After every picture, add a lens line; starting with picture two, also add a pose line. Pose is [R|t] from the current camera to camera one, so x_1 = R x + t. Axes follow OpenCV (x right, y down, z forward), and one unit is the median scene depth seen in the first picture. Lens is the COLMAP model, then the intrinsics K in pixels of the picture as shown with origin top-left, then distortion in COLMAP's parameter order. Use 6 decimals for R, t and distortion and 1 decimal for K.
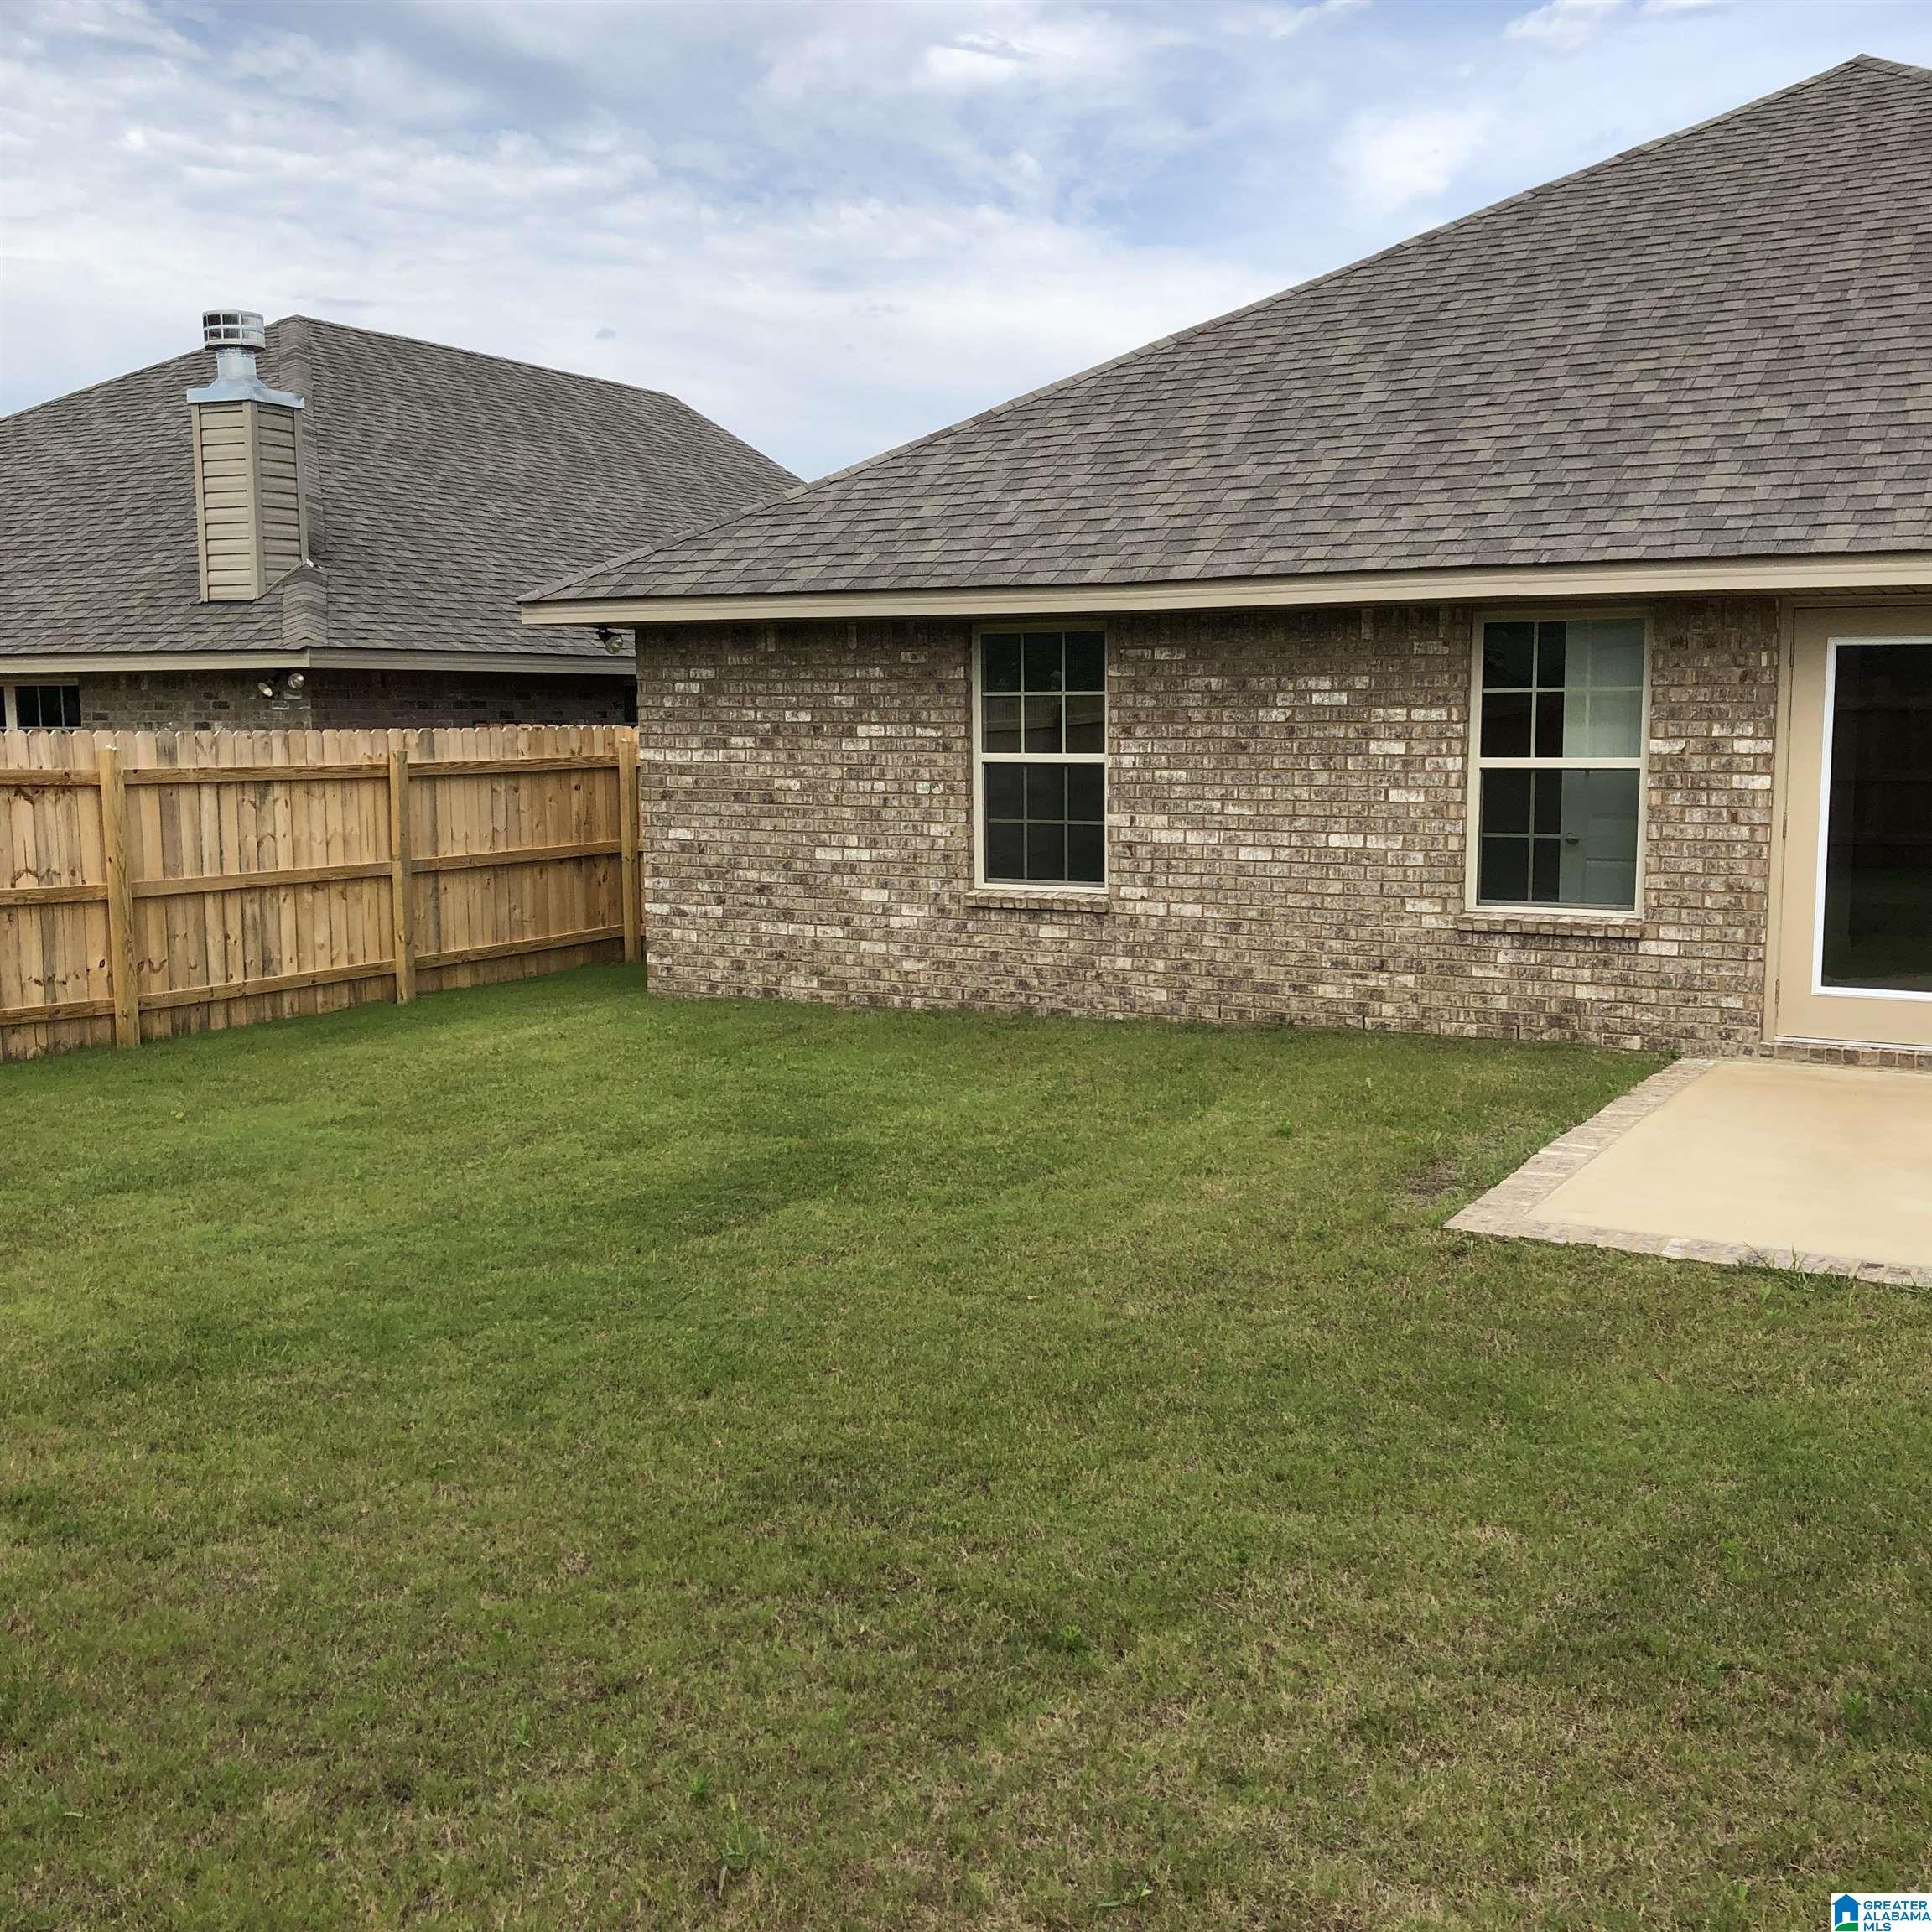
lens RADIAL K [[2079.4, 0, 1008.3], [0, 2079.4, 1006.5], [0, 0, 1]] dist [-0.000230, 0.000000]
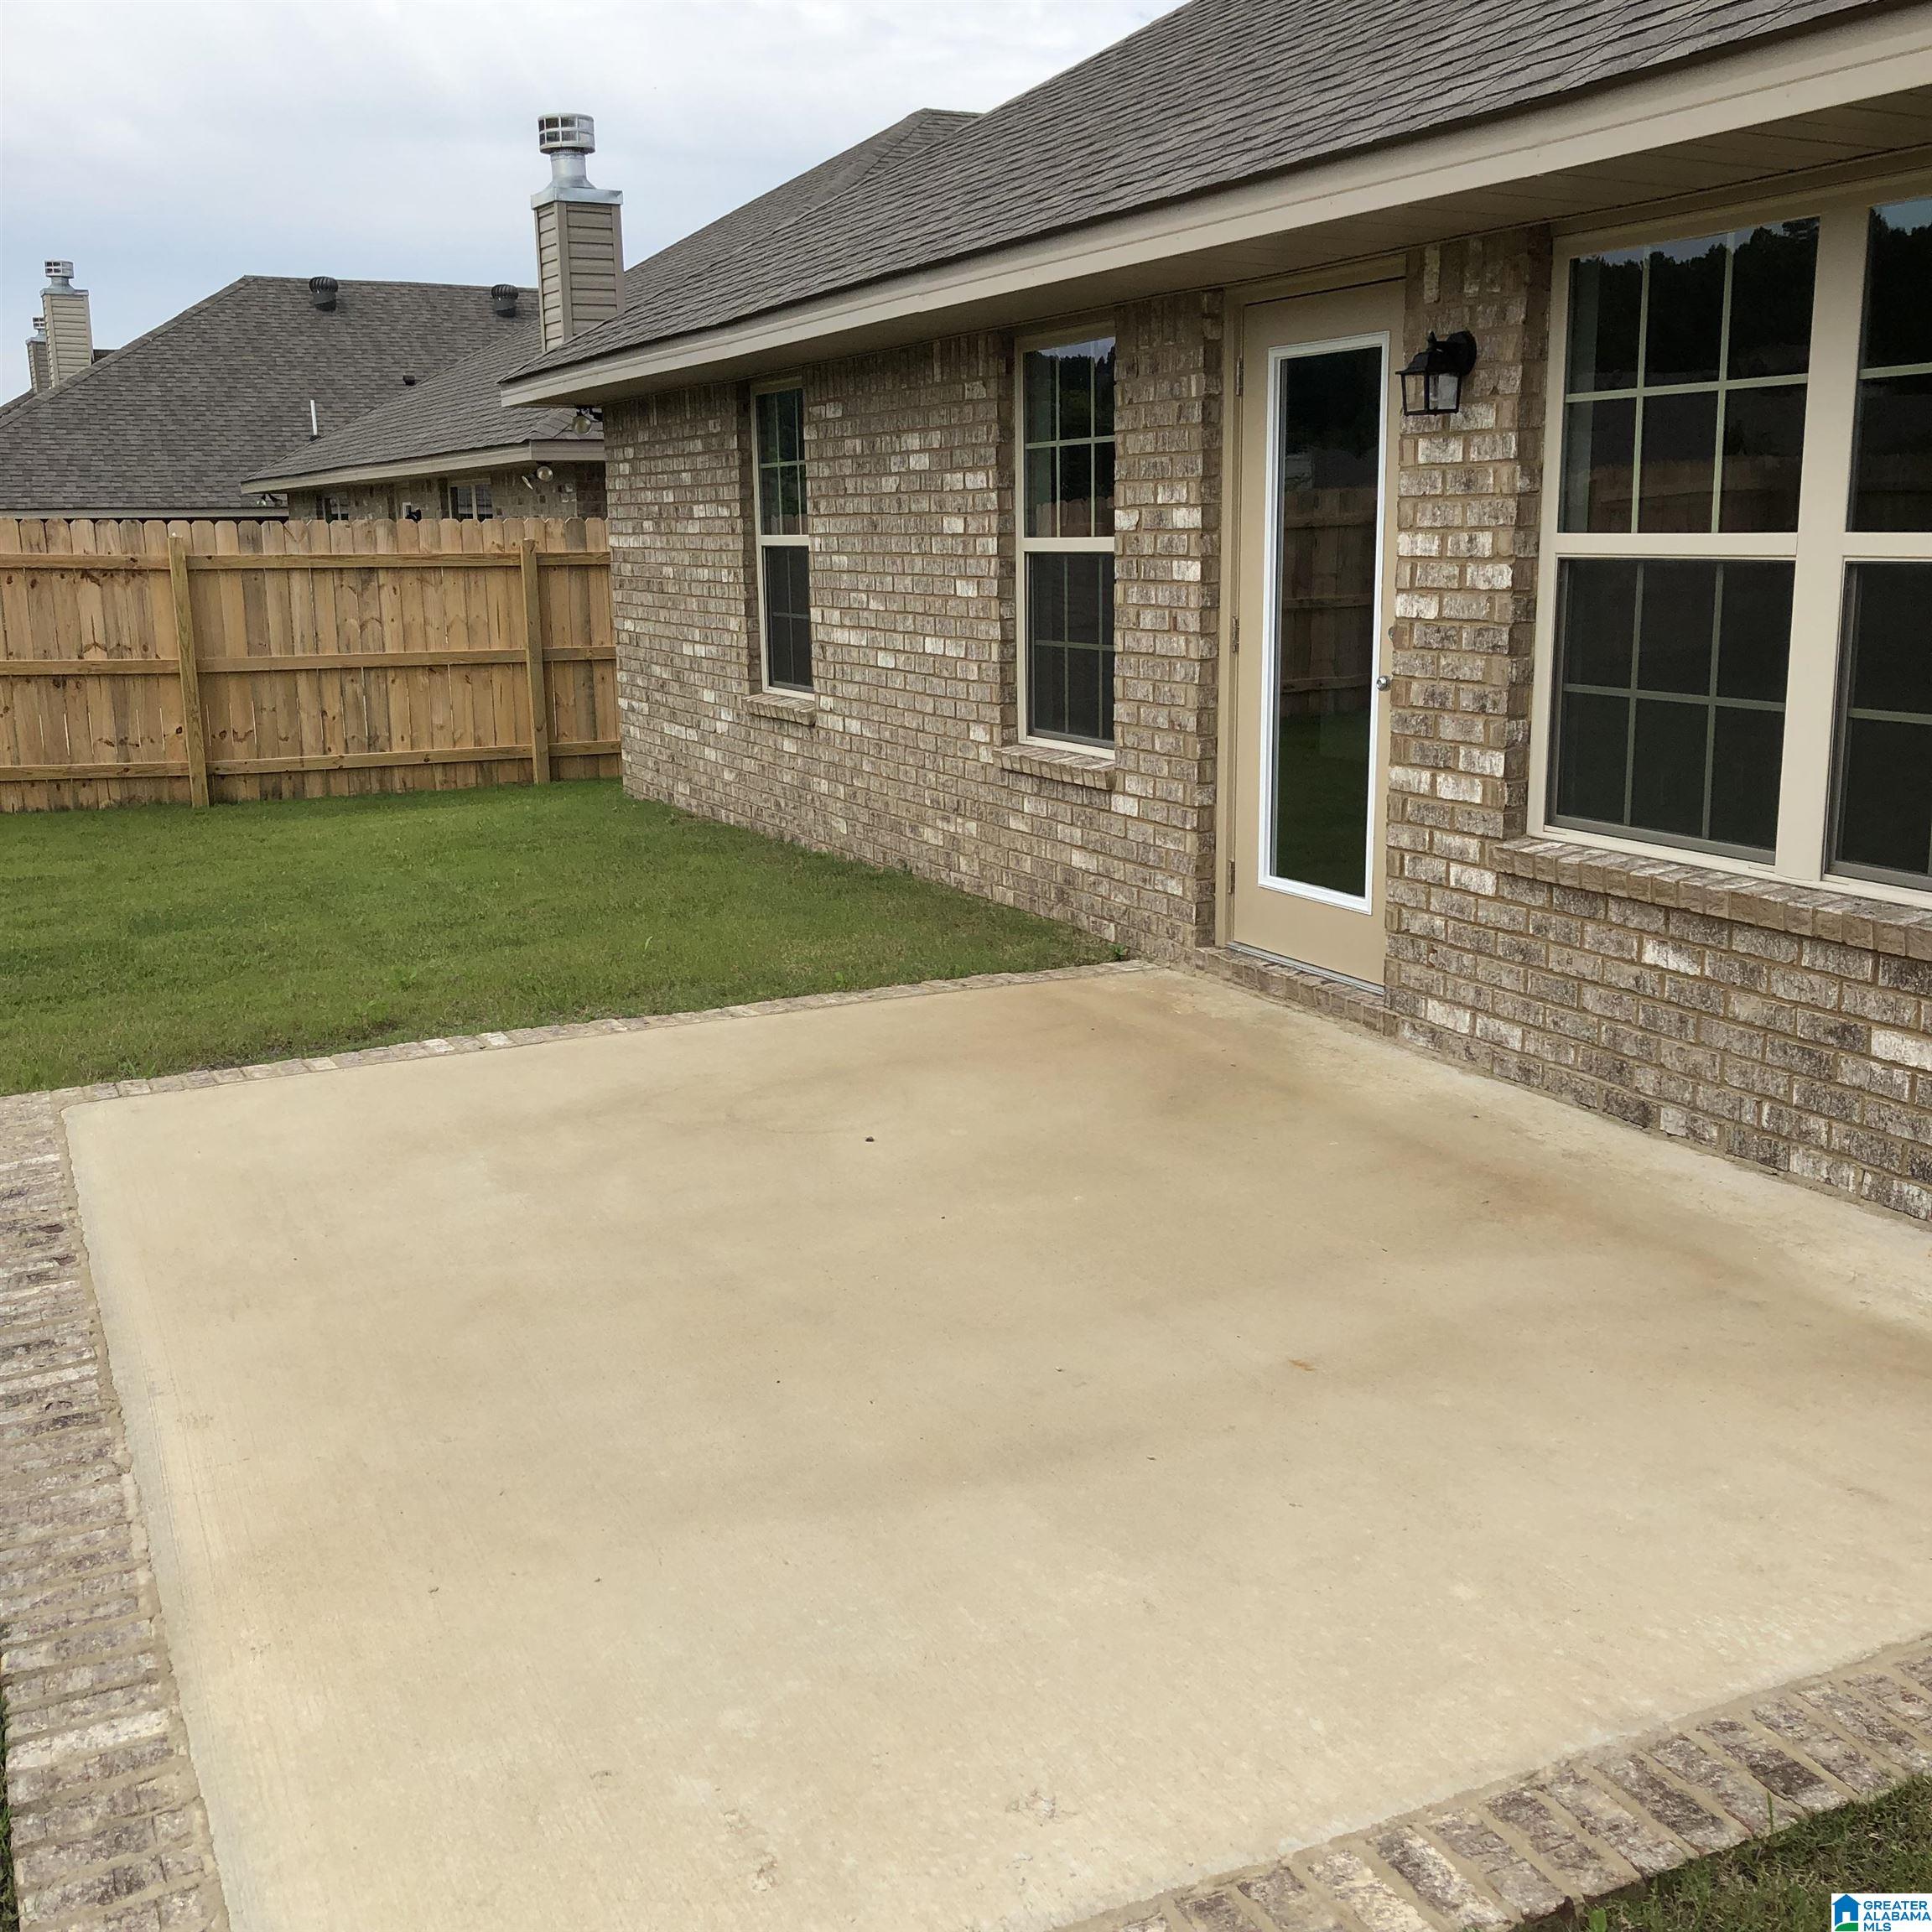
lens RADIAL K [[2079.4, 0, 955.9], [0, 2079.4, 1011.6], [0, 0, 1]] dist [-0.000230, 0.000000]
pose [[0.815217, 0.124727, -0.565566, 0.584040], [-0.071125, 0.990704, 0.115964, -0.031313], [0.574772, -0.054310, 0.816510, 0.321849]]
